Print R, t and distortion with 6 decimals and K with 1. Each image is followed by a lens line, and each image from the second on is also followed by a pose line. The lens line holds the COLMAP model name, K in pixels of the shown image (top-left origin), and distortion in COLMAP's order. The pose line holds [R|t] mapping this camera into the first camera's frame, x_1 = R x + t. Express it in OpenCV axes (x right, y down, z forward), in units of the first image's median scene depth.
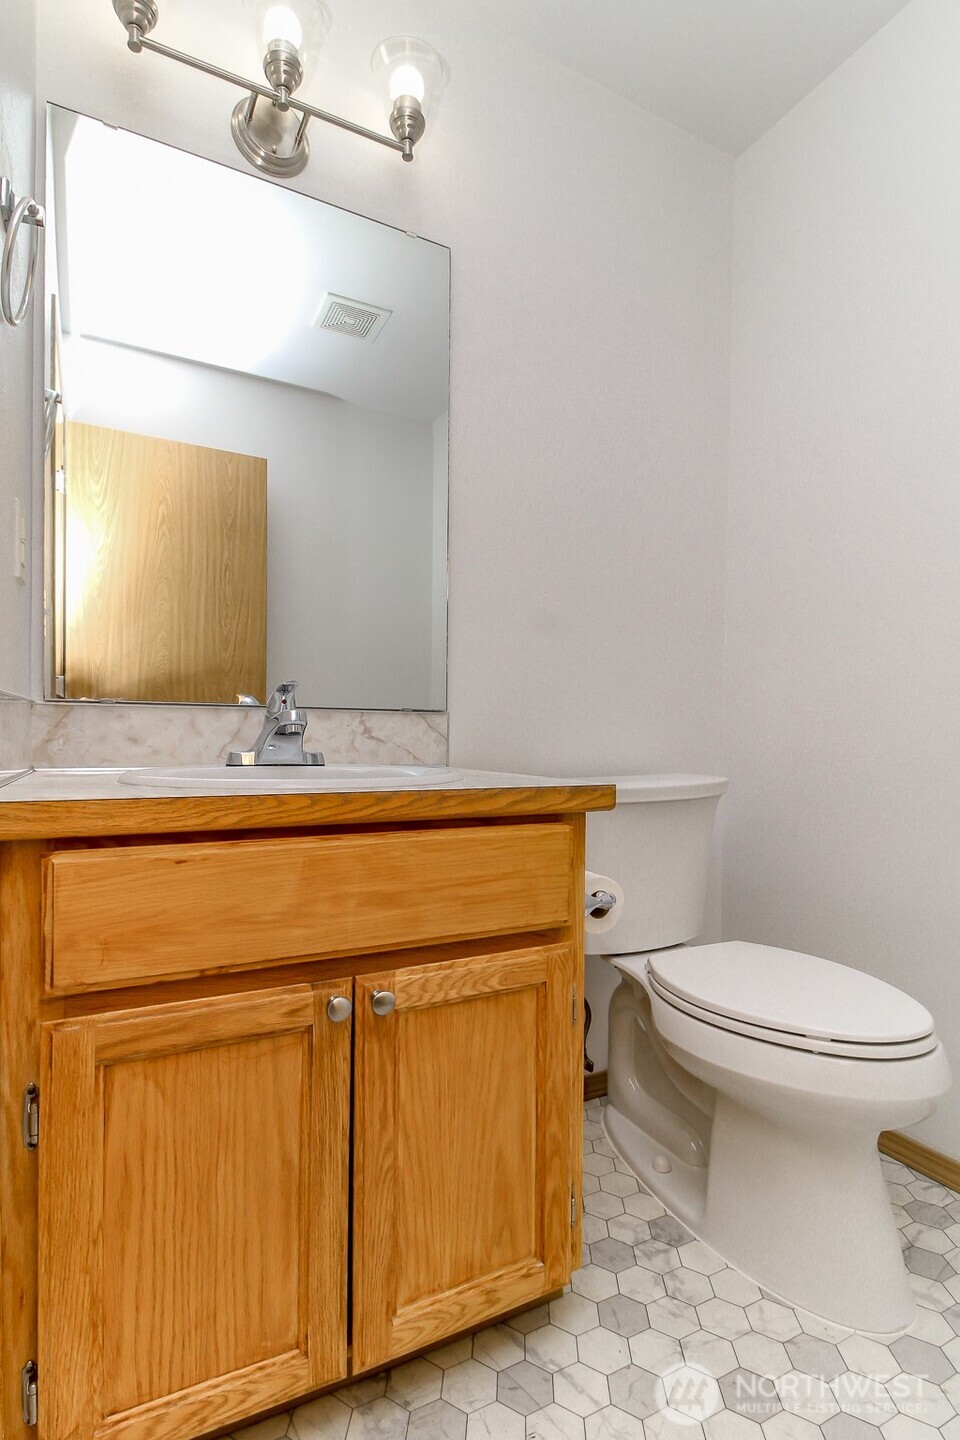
lens RADIAL K [[673.5, 0, 474.3], [0, 673.5, 728.5], [0, 0, 1]] dist [0.006671, -0.003365]
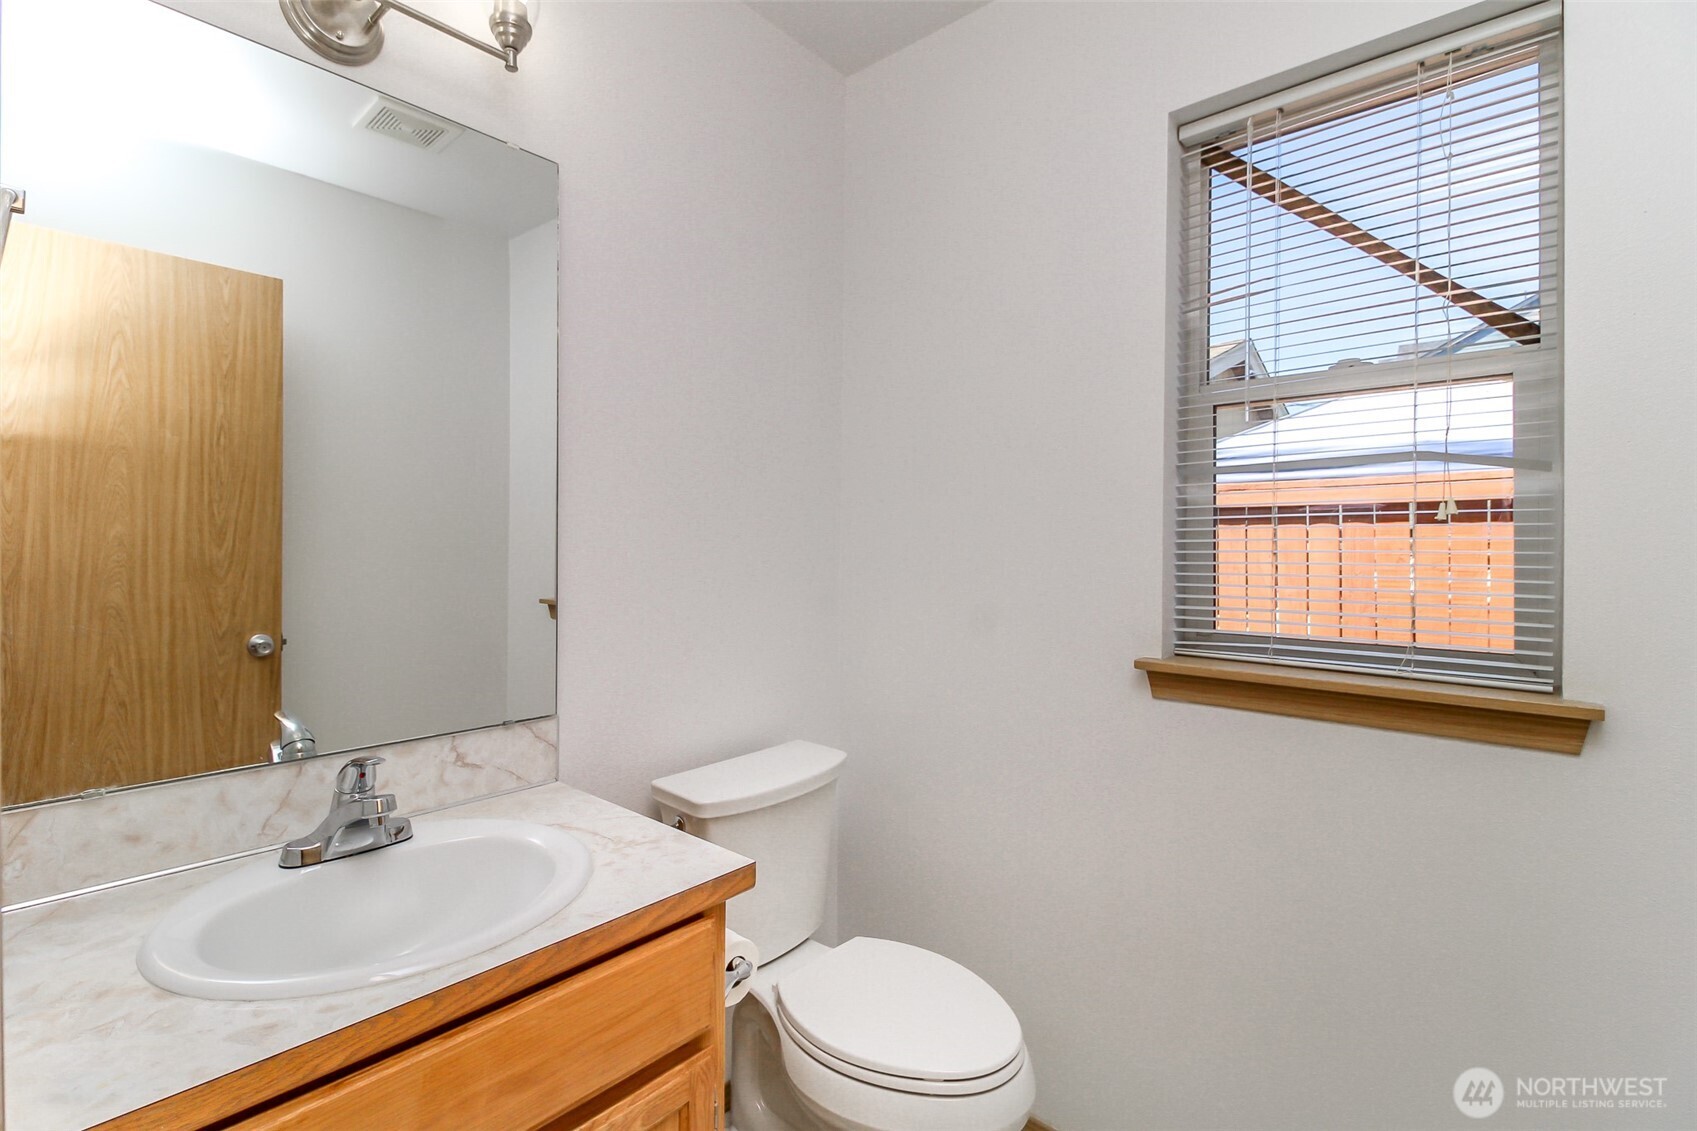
lens RADIAL K [[751.9, 0, 828.3], [0, 751.9, 537.0], [0, 0, 1]] dist [0.000844, -0.004480]
pose [[0.936485, 0.010663, 0.350546, -0.054509], [-0.003424, 0.999768, -0.021263, -0.242074], [-0.350691, 0.018712, 0.936304, -0.059272]]
